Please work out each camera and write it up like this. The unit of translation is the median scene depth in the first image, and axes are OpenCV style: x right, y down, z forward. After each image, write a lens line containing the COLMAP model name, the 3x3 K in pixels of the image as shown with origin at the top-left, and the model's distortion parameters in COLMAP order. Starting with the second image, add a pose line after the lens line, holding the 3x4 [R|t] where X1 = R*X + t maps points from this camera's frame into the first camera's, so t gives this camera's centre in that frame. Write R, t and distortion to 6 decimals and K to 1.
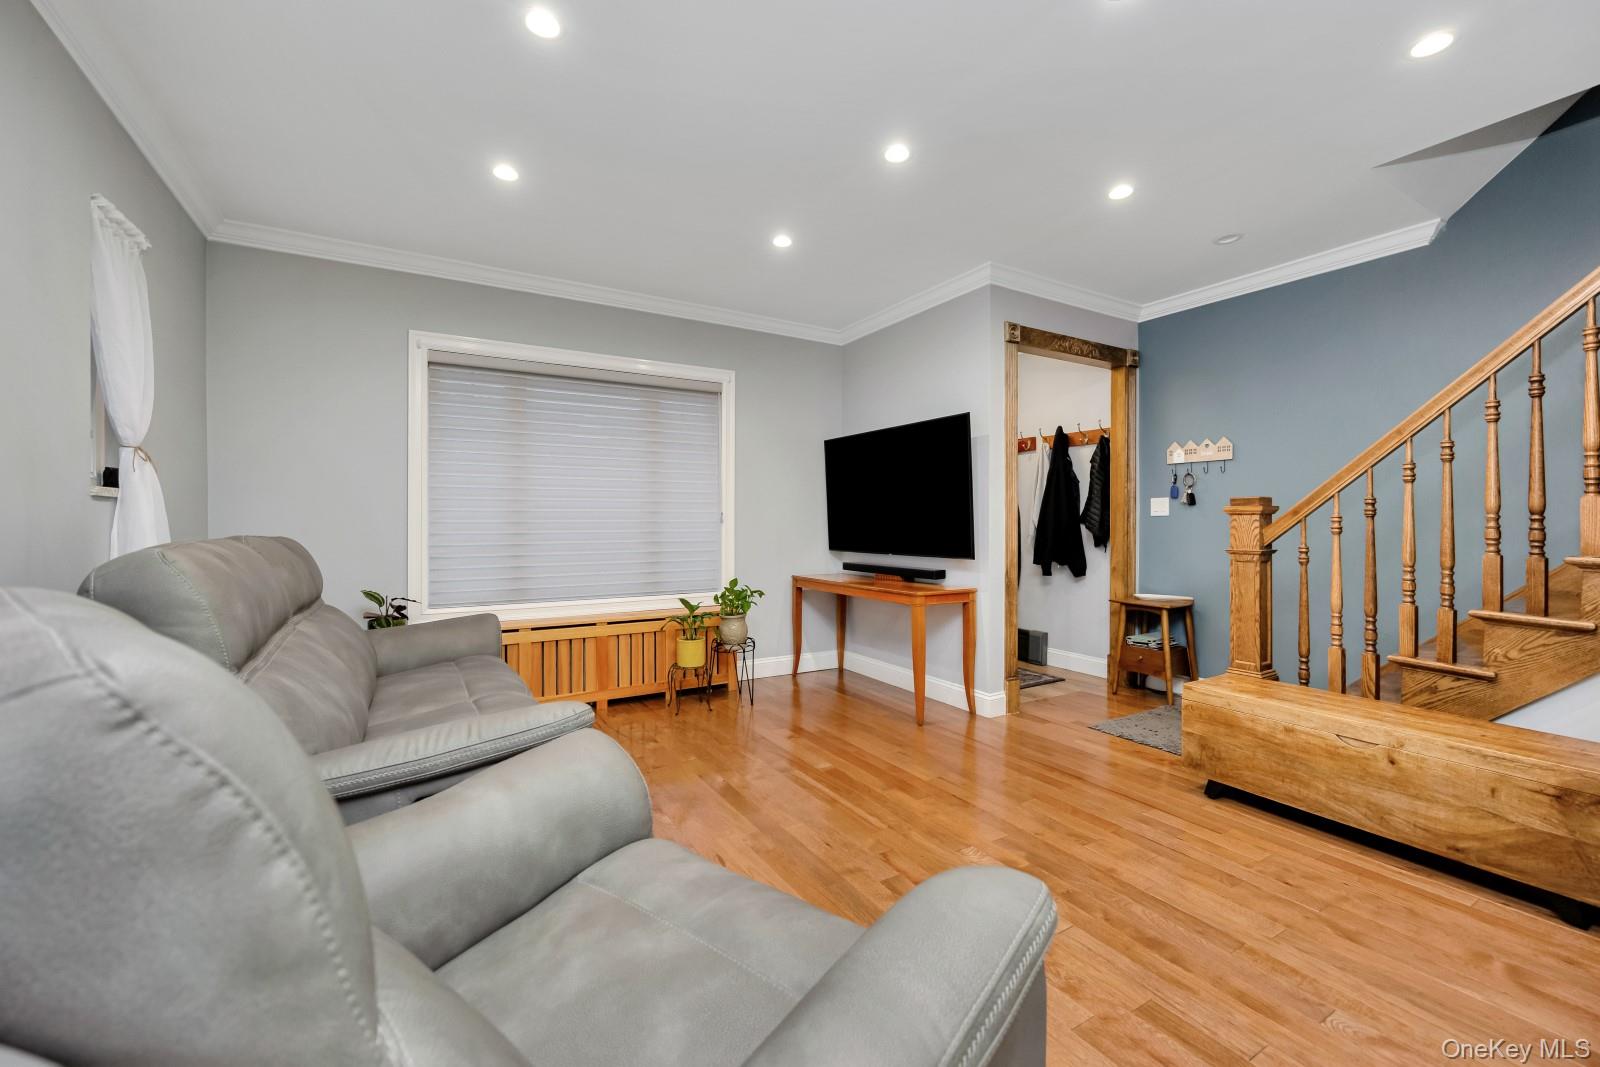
lens RADIAL K [[647.0, 0, 805.8], [0, 647.0, 521.9], [0, 0, 1]] dist [-0.001392, 0.000445]
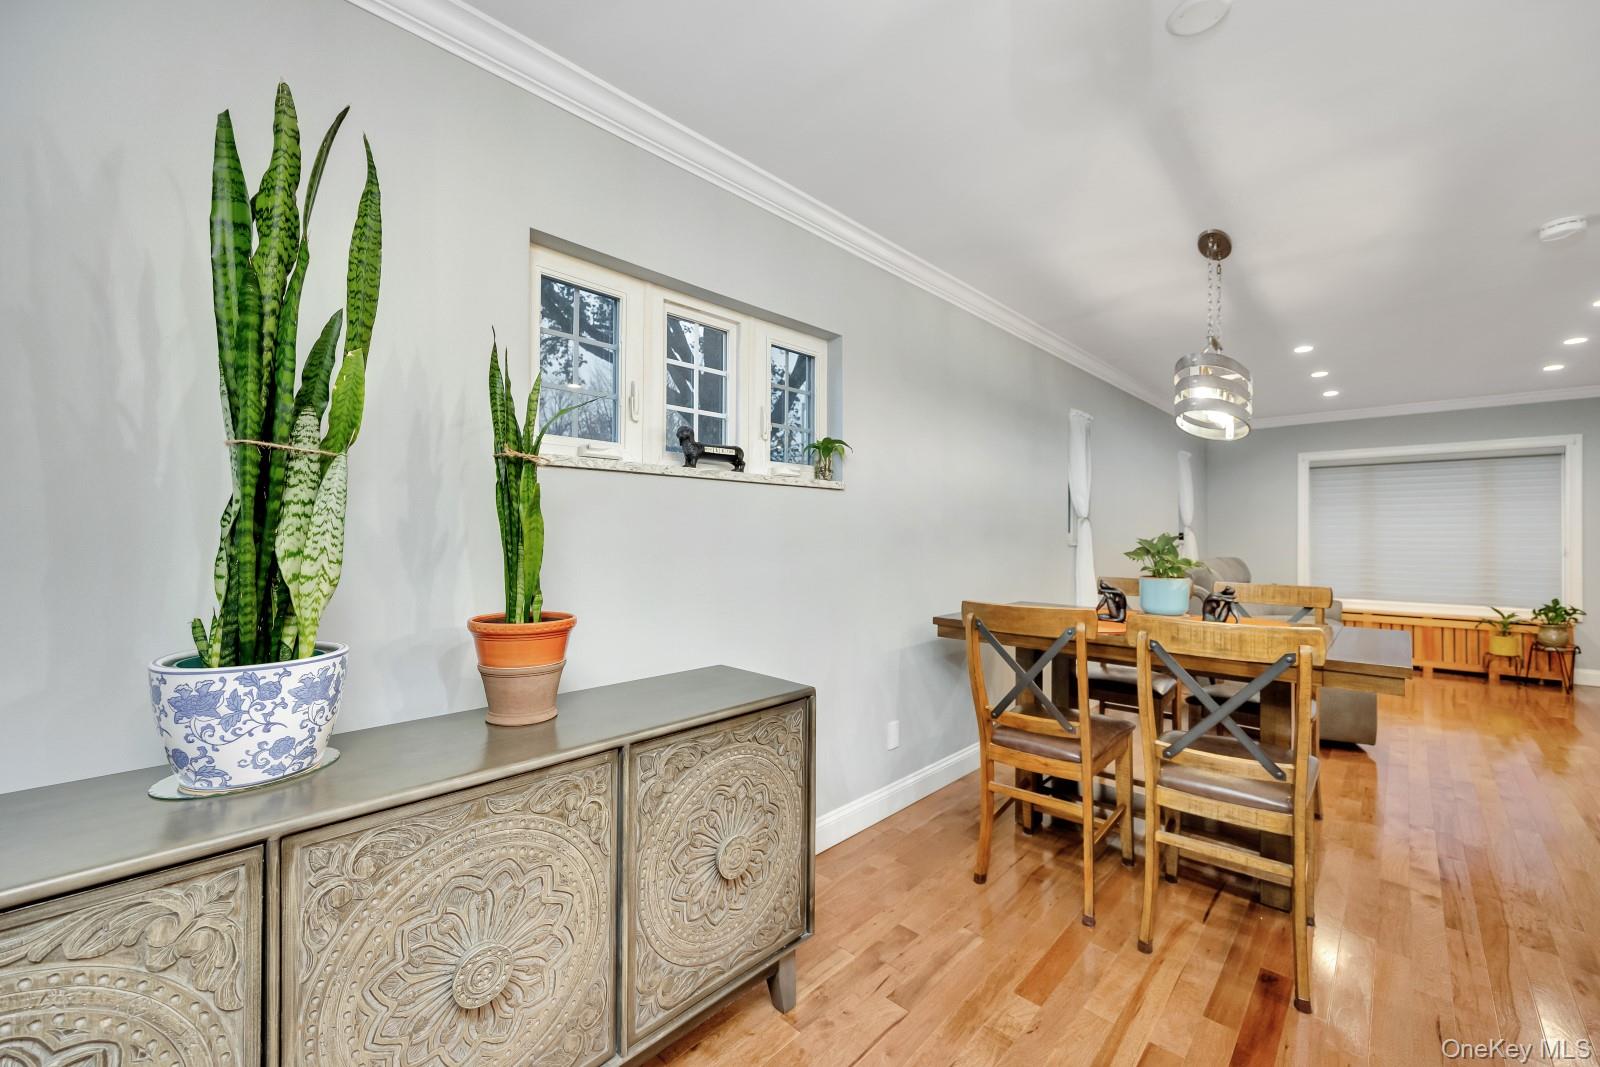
lens RADIAL K [[620.8, 0, 806.1], [0, 620.8, 529.8], [0, 0, 1]] dist [-0.001506, -0.000045]
pose [[0.267763, -0.011466, -0.963417, 0.727028], [-0.001940, 0.999921, -0.012440, -0.038185], [0.963483, 0.005200, 0.267719, -0.857830]]
